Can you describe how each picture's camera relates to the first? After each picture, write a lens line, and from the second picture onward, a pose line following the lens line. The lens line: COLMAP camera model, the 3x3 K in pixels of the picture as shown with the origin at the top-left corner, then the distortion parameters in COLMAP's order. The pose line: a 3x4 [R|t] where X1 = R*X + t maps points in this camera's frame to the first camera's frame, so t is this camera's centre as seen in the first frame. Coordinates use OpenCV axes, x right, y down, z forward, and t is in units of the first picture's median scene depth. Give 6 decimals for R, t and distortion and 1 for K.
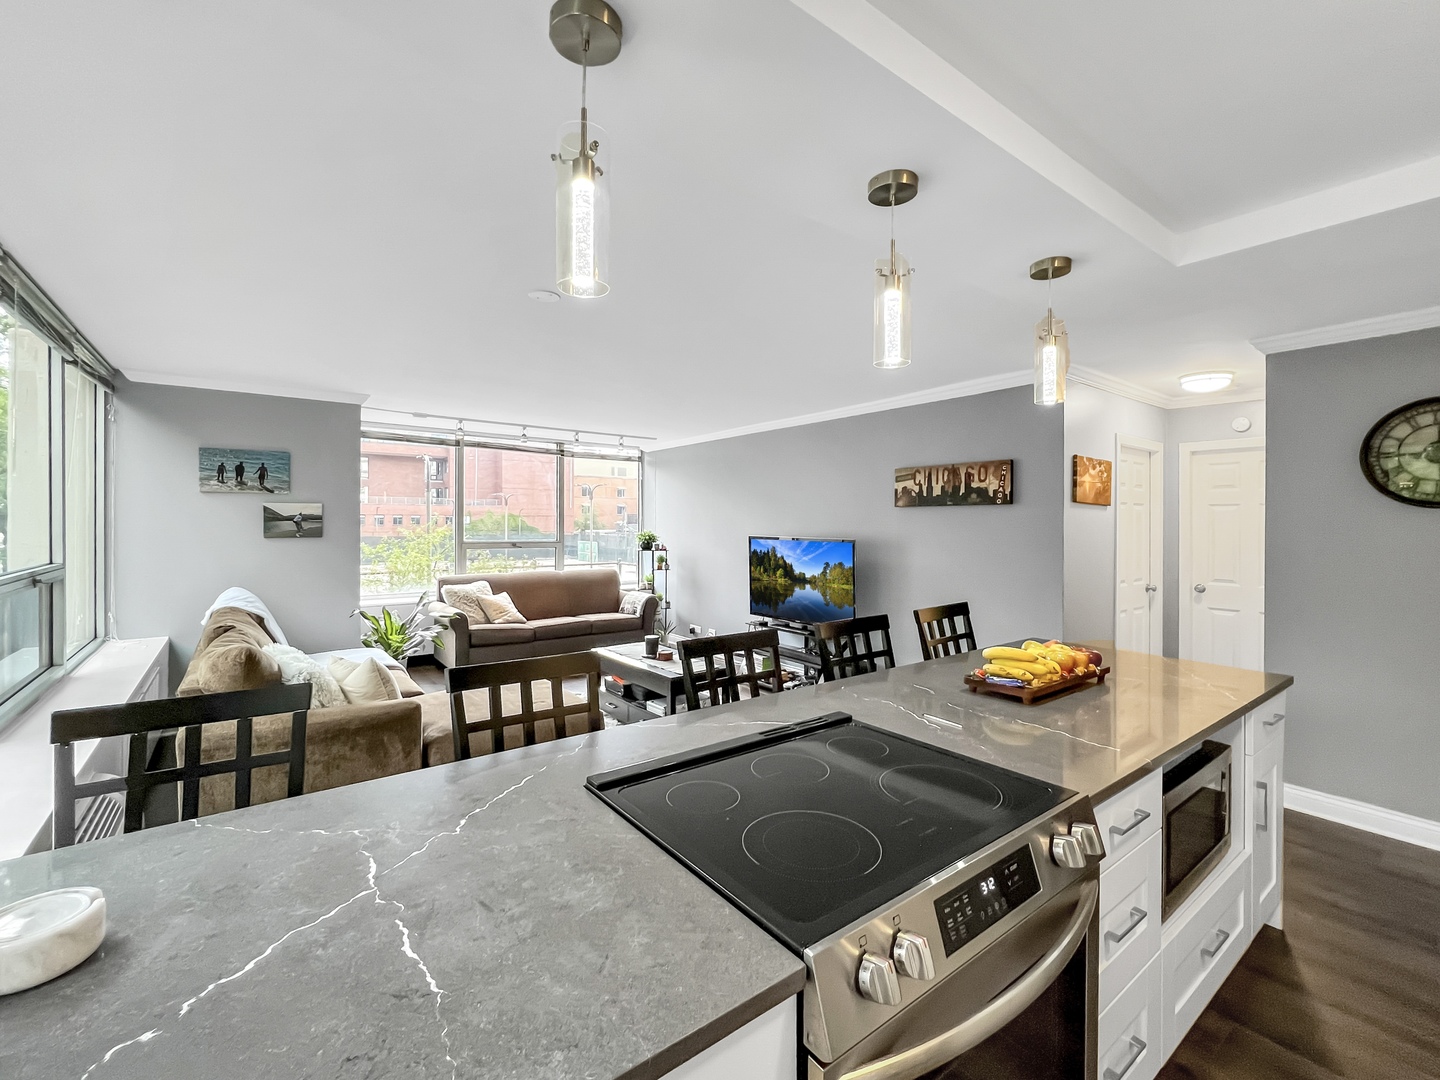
lens RADIAL K [[621.7, 0, 719.0], [0, 621.7, 529.1], [0, 0, 1]] dist [-0.000943, -0.000008]
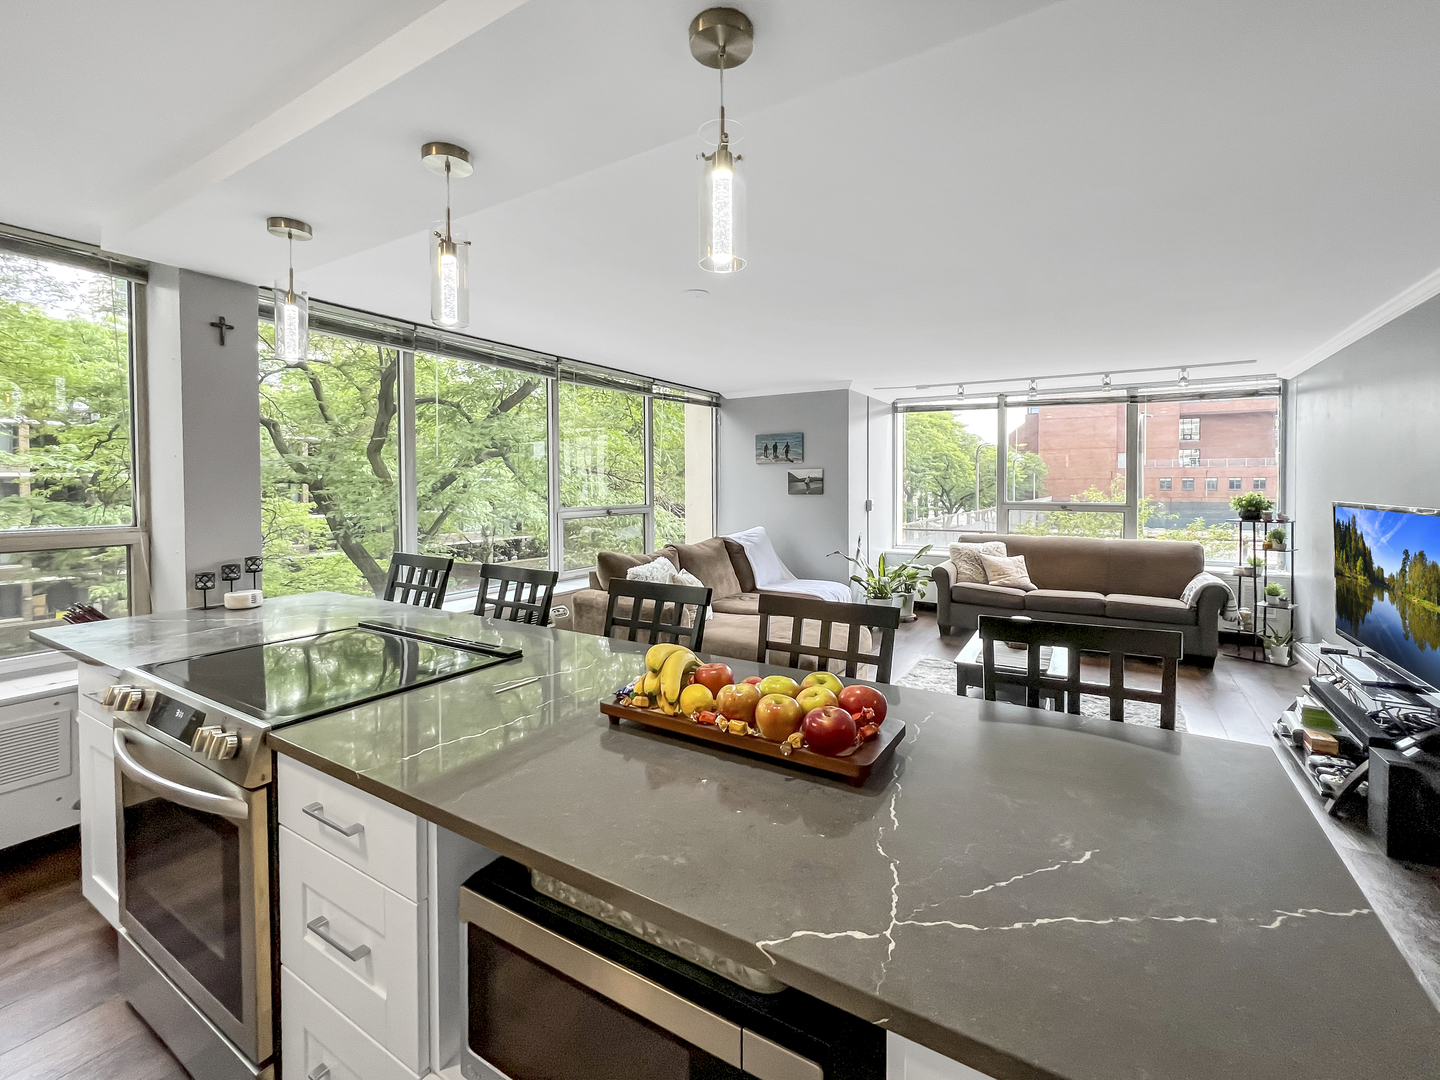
lens RADIAL K [[579.0, 0, 714.7], [0, 579.0, 497.3], [0, 0, 1]] dist [0.003564, 0.000098]
pose [[0.400202, 0.012254, -0.916345, 0.374588], [-0.007190, 0.999922, 0.010232, 0.007894], [0.916399, 0.002494, 0.400259, 0.273977]]
